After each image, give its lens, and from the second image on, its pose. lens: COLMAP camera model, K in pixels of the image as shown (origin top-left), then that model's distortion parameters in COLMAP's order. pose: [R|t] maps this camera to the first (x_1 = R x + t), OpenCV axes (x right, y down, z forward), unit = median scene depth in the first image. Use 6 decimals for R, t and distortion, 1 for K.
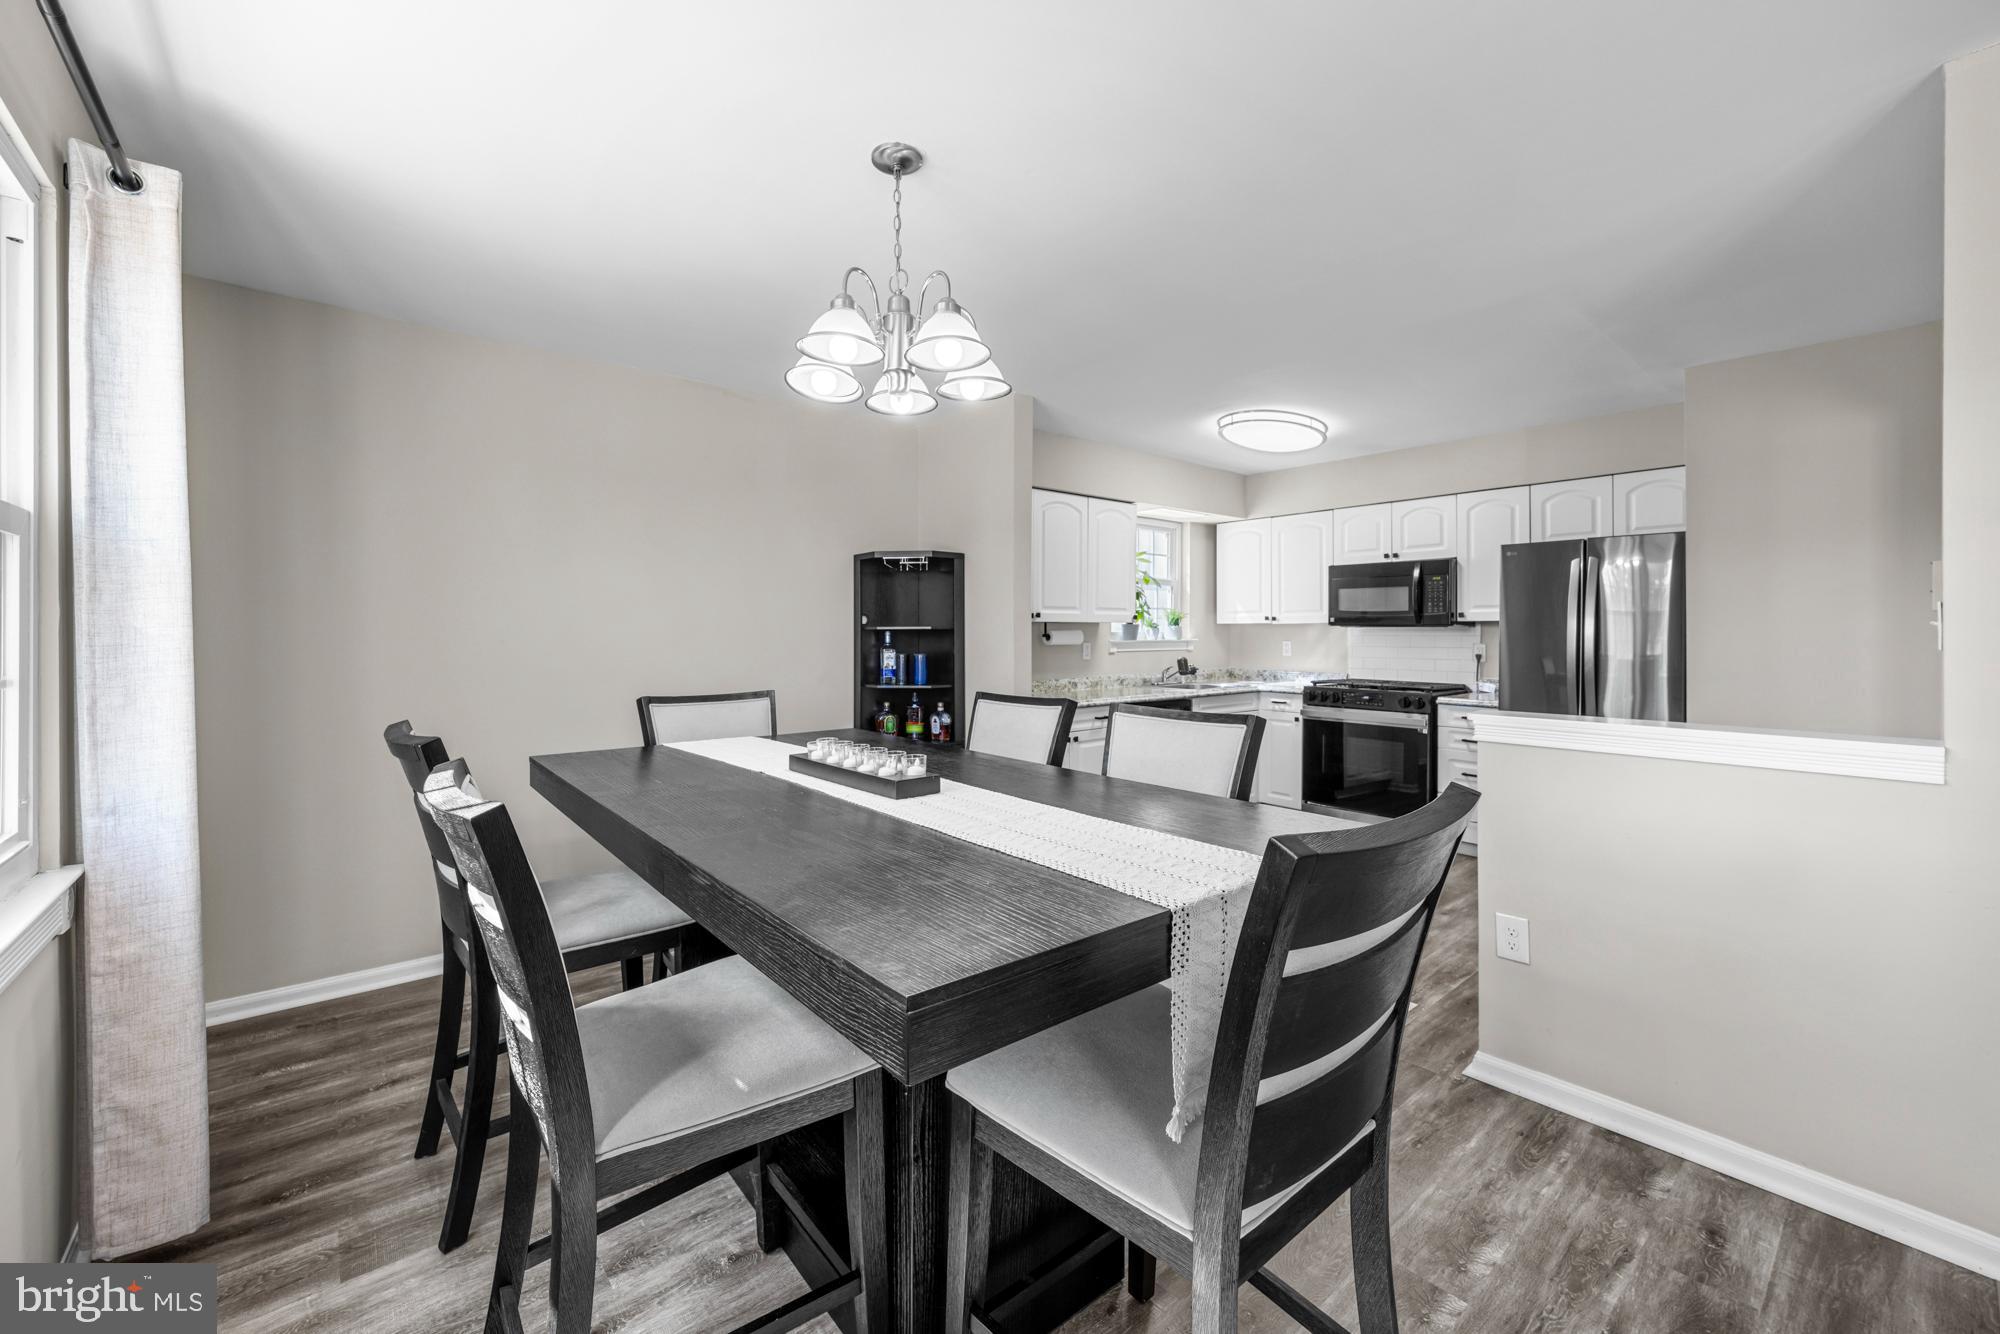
lens RADIAL K [[792.6, 0, 981.0], [0, 792.6, 634.9], [0, 0, 1]] dist [-0.001529, -0.000087]
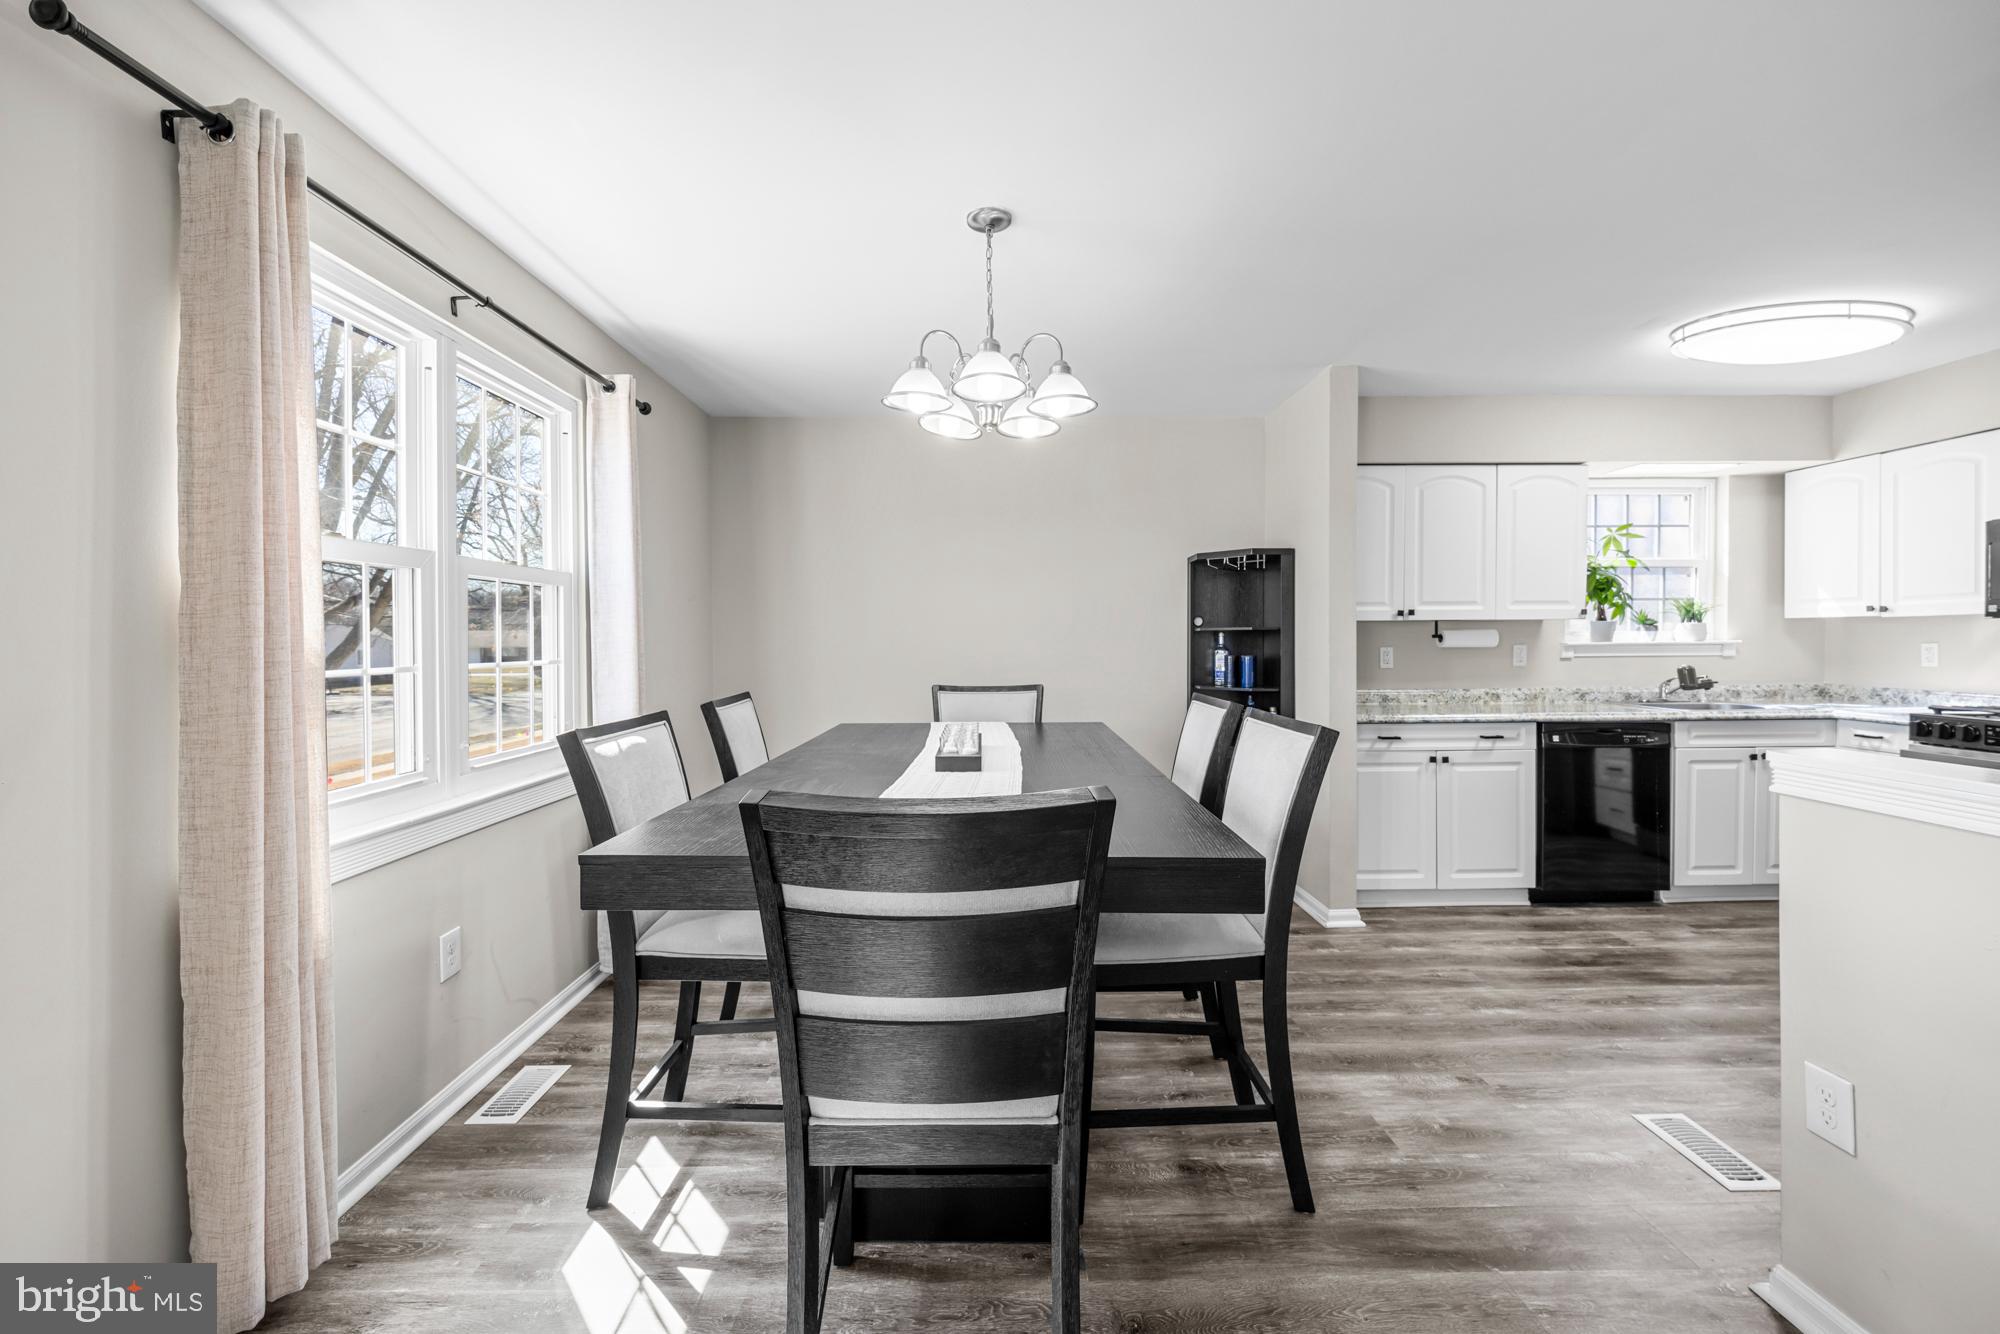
lens RADIAL K [[801.5, 0, 992.4], [0, 801.5, 643.5], [0, 0, 1]] dist [-0.002659, -0.000250]
pose [[0.779850, 0.000779, -0.625967, 0.259379], [0.003391, 0.999979, 0.005469, 0.002453], [0.625958, -0.006388, 0.779831, 0.038729]]
